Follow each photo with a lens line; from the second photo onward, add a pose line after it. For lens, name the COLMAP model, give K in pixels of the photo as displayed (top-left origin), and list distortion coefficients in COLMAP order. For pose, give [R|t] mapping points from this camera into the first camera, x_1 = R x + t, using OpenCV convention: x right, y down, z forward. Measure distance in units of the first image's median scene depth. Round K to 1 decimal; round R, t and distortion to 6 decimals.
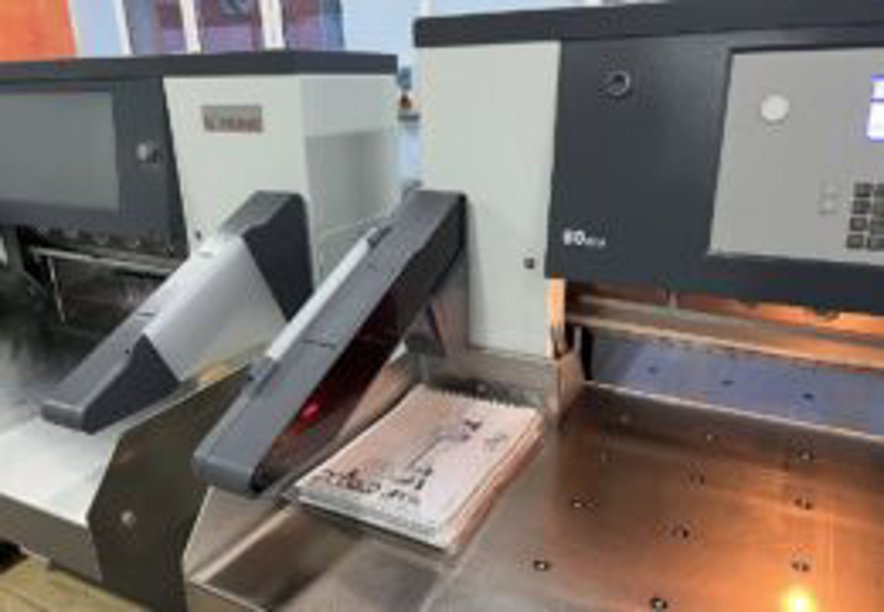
lens RADIAL K [[667.5, 0, 442.0], [0, 667.5, 306.0], [0, 0, 1]] dist [0.127141, -0.155807]
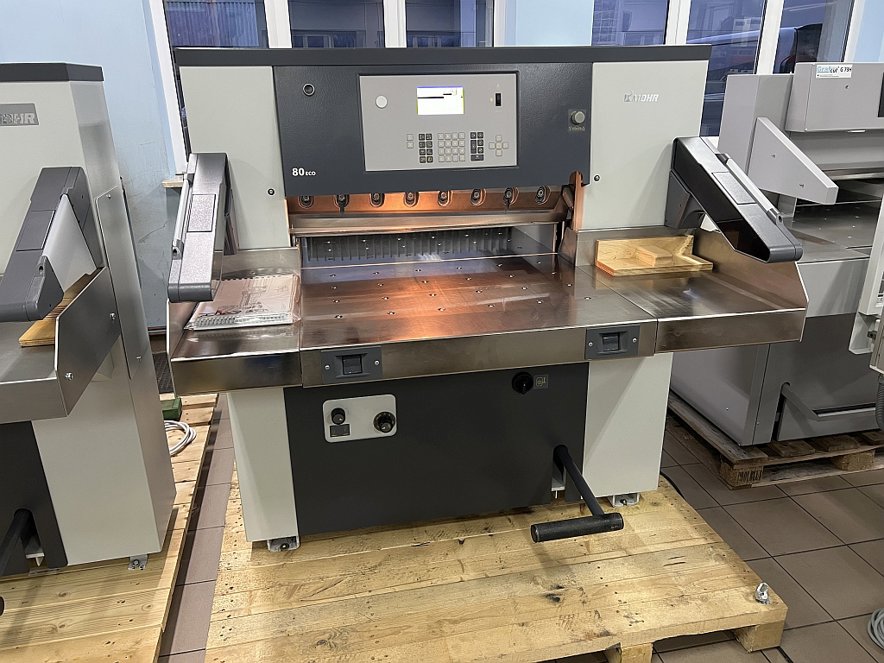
lens RADIAL K [[666.1, 0, 439.6], [0, 666.1, 326.9], [0, 0, 1]] dist [0.039823, -0.004199]
pose [[0.780784, -0.202270, 0.591154, -0.681429], [0.194874, 0.977787, 0.077176, 0.250867], [-0.593634, 0.054943, 0.802858, -0.700847]]
